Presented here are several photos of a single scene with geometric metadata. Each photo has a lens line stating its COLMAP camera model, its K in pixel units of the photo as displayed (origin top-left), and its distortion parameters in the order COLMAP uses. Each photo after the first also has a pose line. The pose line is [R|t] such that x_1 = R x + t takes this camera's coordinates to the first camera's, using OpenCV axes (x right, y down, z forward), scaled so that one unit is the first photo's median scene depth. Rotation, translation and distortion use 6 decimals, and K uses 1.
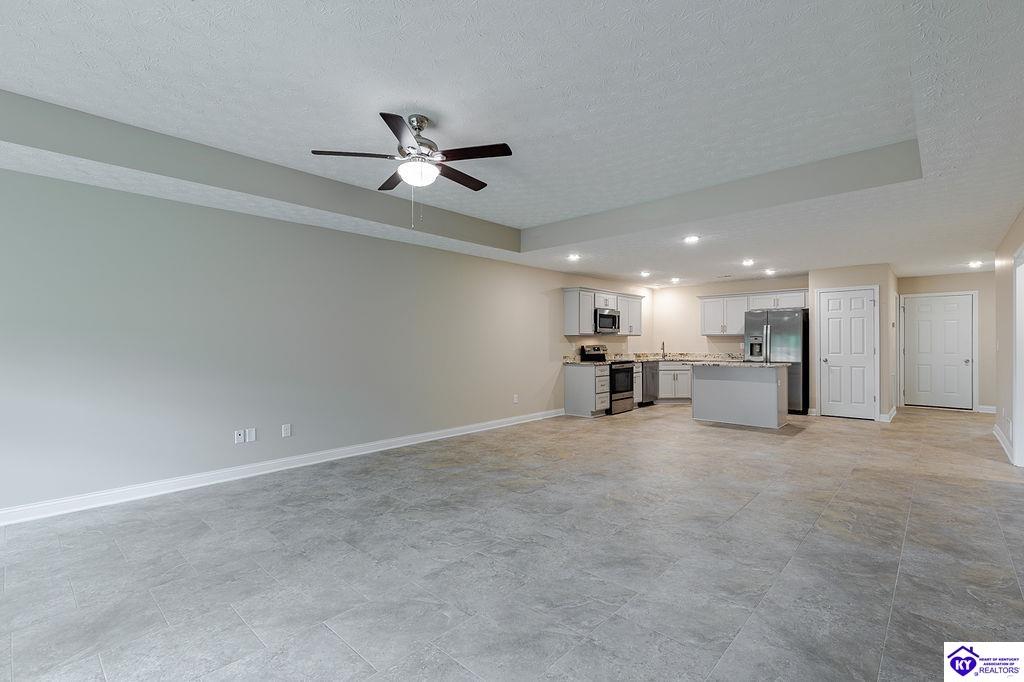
lens RADIAL K [[461.3, 0, 514.5], [0, 461.3, 345.9], [0, 0, 1]] dist [0.006783, -0.000932]
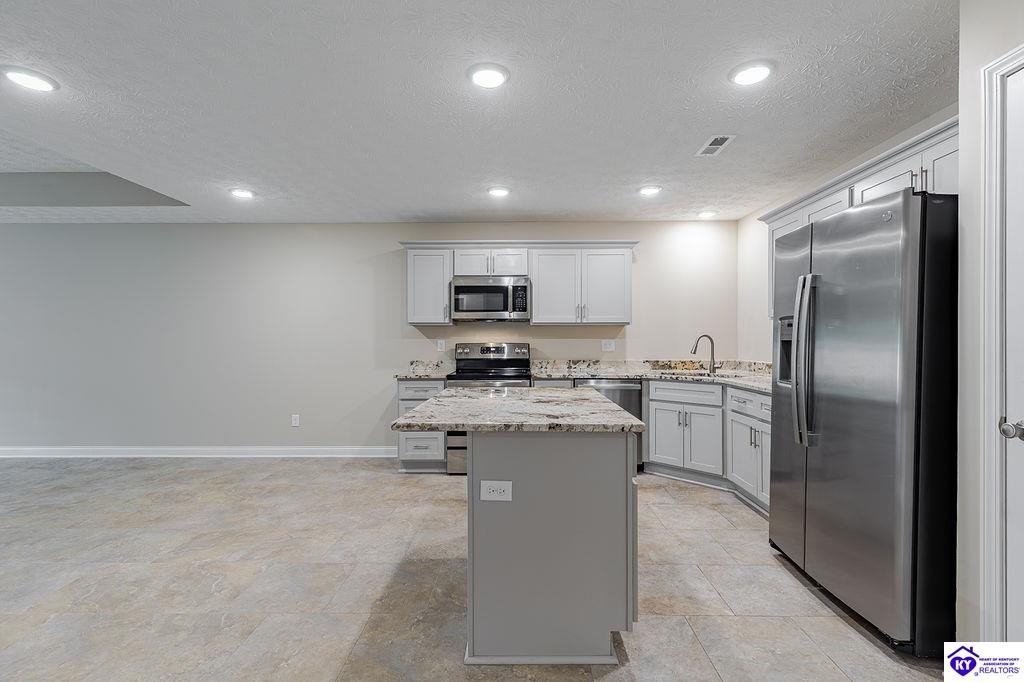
lens RADIAL K [[461.3, 0, 517.9], [0, 461.3, 344.1], [0, 0, 1]] dist [0.006783, -0.000932]
pose [[0.666856, 0.008957, -0.745132, 0.716338], [-0.004939, 0.999959, 0.007600, -0.005531], [0.745170, -0.001388, 0.666873, 0.770697]]
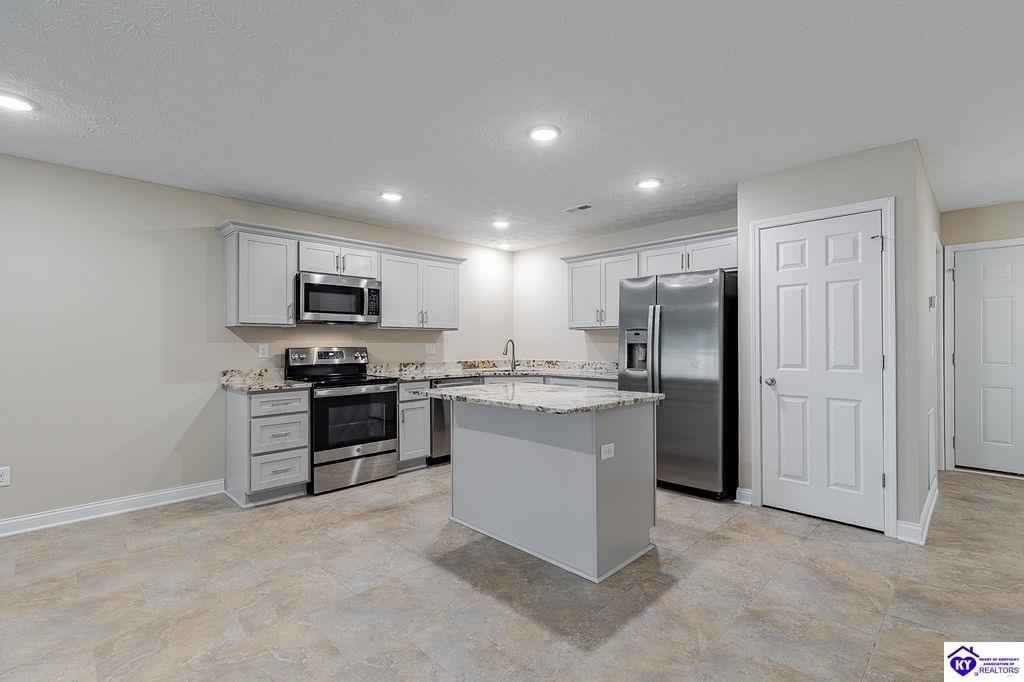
lens RADIAL K [[461.3, 0, 516.1], [0, 461.3, 346.8], [0, 0, 1]] dist [0.006783, -0.000932]
pose [[0.999160, -0.000797, -0.040982, 0.474927], [0.000813, 1.000000, 0.000391, -0.002964], [0.040982, -0.000423, 0.999160, 0.584342]]
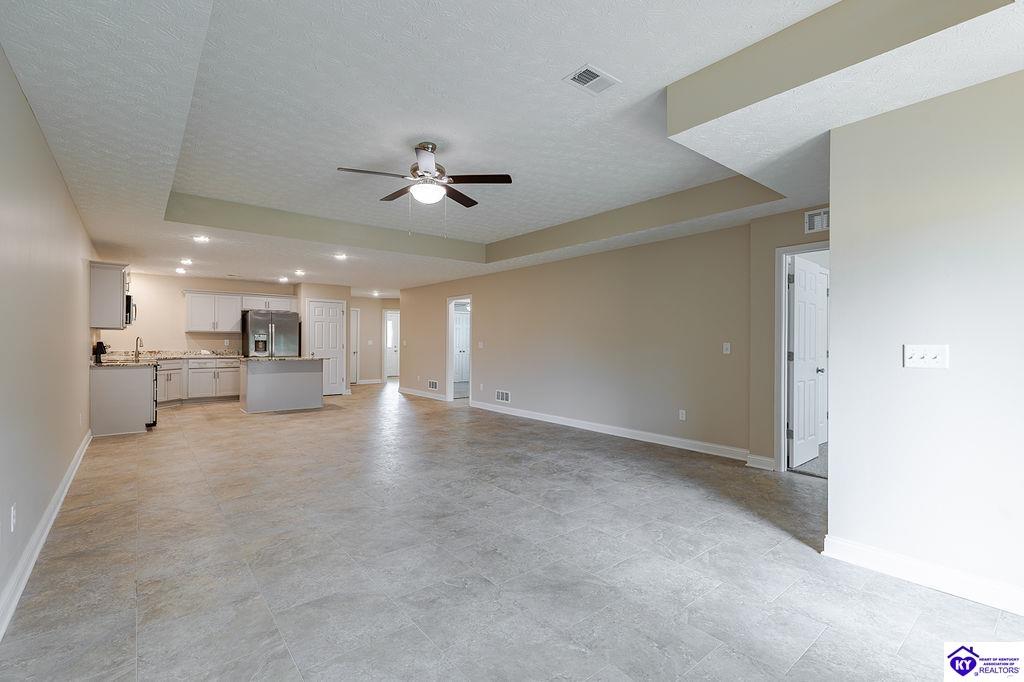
lens RADIAL K [[461.3, 0, 516.5], [0, 461.3, 344.3], [0, 0, 1]] dist [0.006783, -0.000932]
pose [[0.140855, -0.001494, 0.990029, -0.568635], [-0.000531, 0.999999, 0.001585, 0.002038], [-0.990030, -0.000749, 0.140854, 0.264112]]
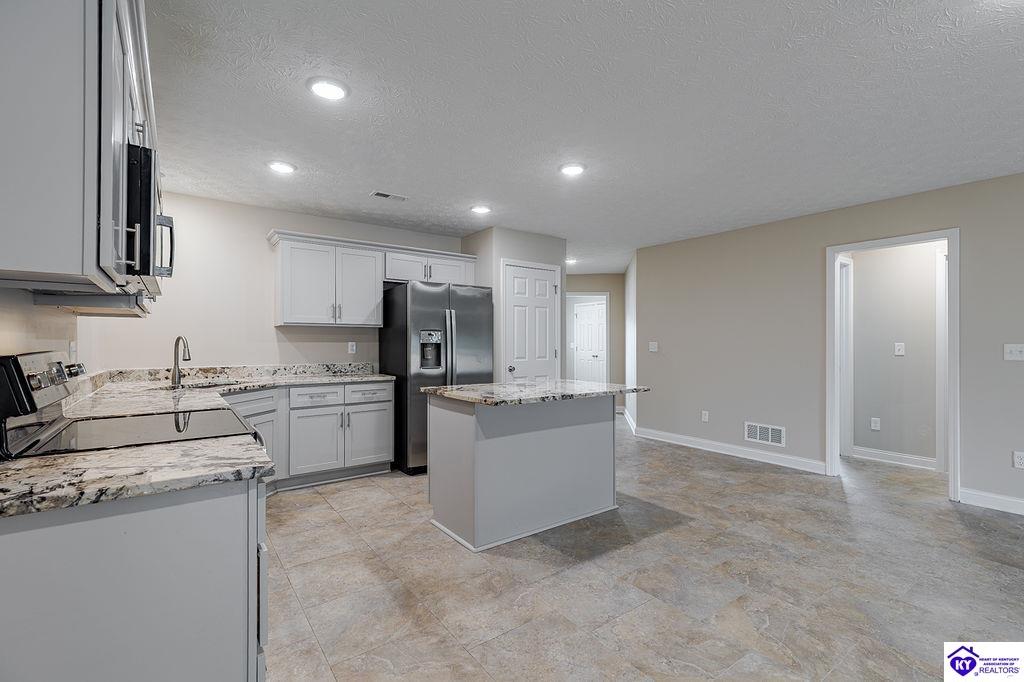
lens RADIAL K [[461.3, 0, 515.7], [0, 461.3, 345.9], [0, 0, 1]] dist [0.006783, -0.000932]
pose [[0.192521, -0.004005, 0.981285, 0.034775], [0.005124, 0.999982, 0.003075, -0.004215], [-0.981279, 0.004436, 0.192538, 0.922435]]
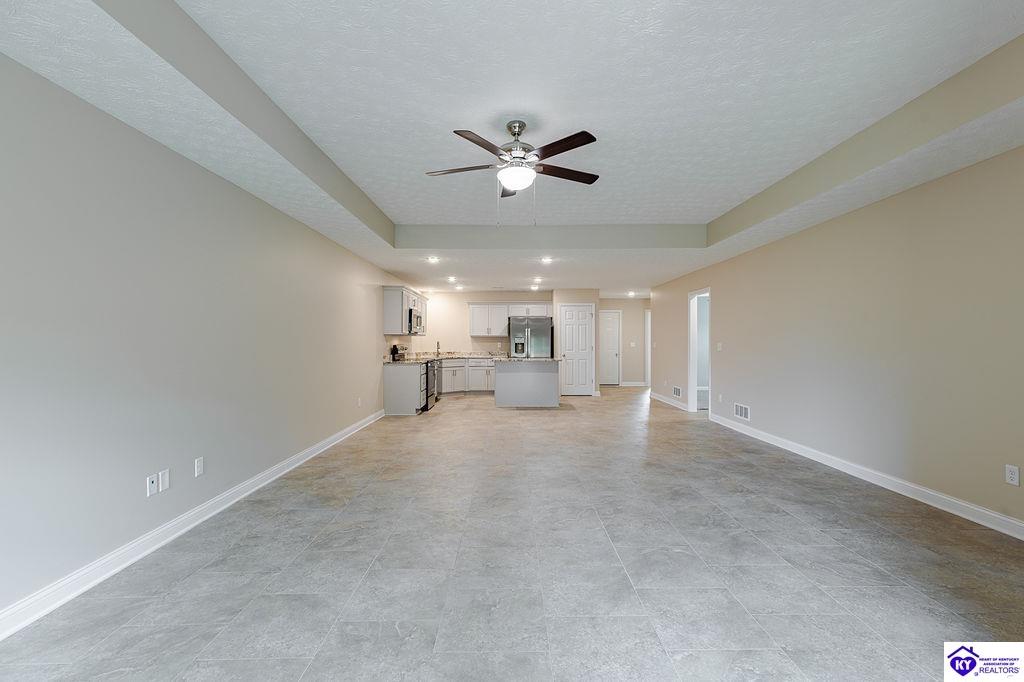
lens RADIAL K [[461.3, 0, 514.7], [0, 461.3, 343.0], [0, 0, 1]] dist [0.006783, -0.000932]
pose [[0.729754, 0.001739, 0.683708, -0.395227], [0.003046, 0.999979, -0.005795, 0.001858], [-0.683703, 0.006311, 0.729733, 0.106526]]
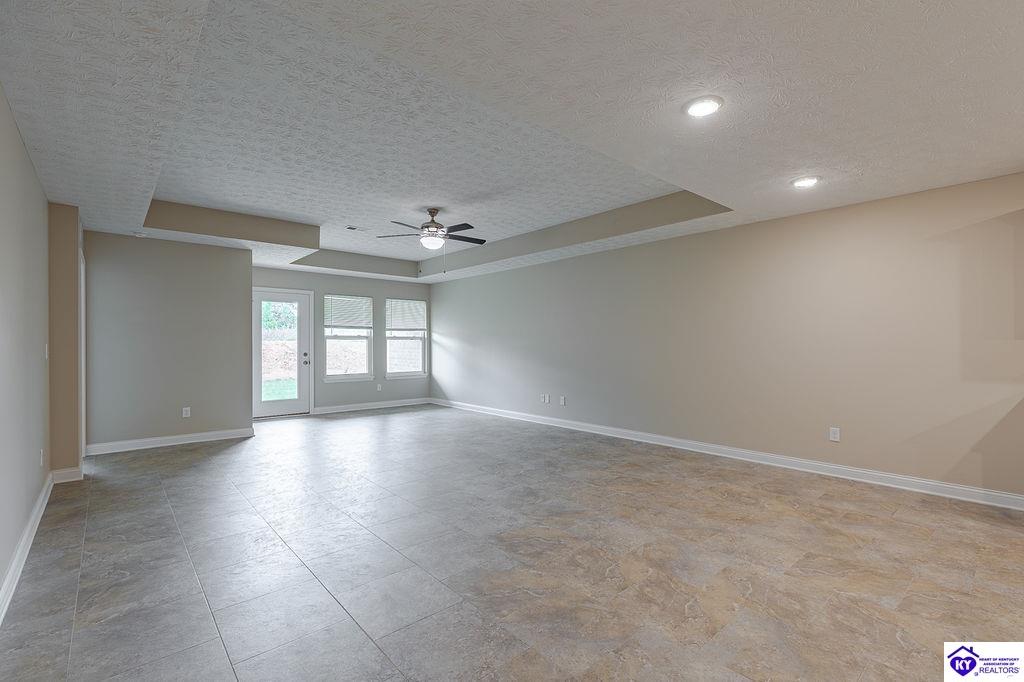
lens RADIAL K [[461.3, 0, 517.5], [0, 461.3, 338.6], [0, 0, 1]] dist [0.006783, -0.000932]
pose [[-0.100664, -0.006619, -0.994898, 0.624404], [-0.002673, 0.999976, -0.006382, -0.003703], [0.994917, 0.002017, -0.100679, 0.637726]]
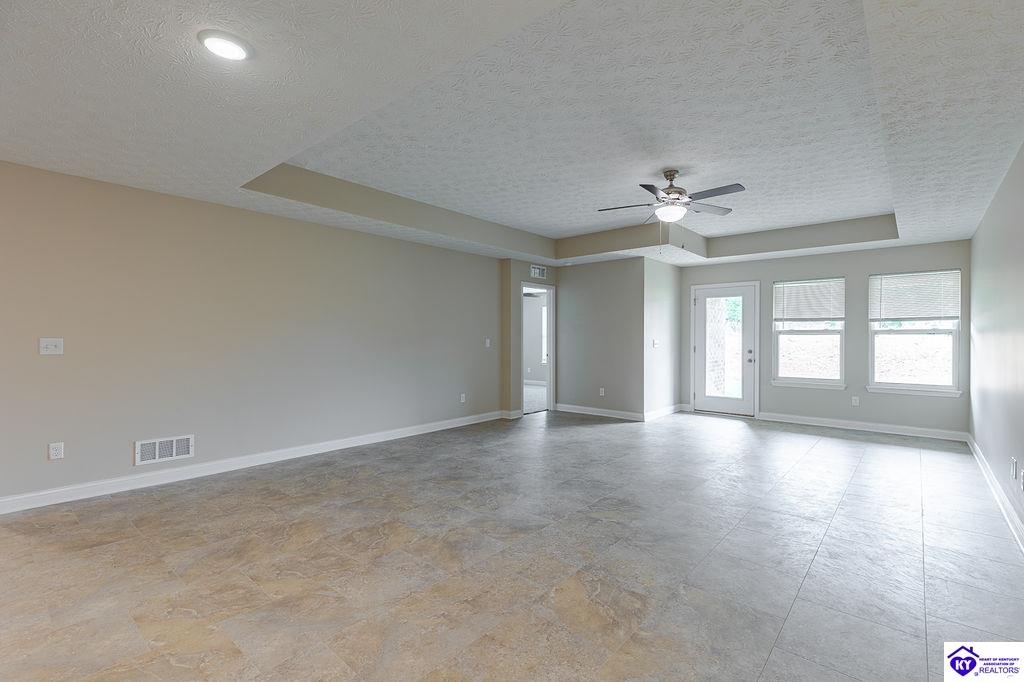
lens RADIAL K [[461.3, 0, 515.5], [0, 461.3, 338.8], [0, 0, 1]] dist [0.006783, -0.000932]
pose [[-0.999562, 0.000496, -0.029603, 0.123818], [0.000368, 0.999991, 0.004325, -0.004172], [0.029605, 0.004312, -0.999552, 1.009631]]
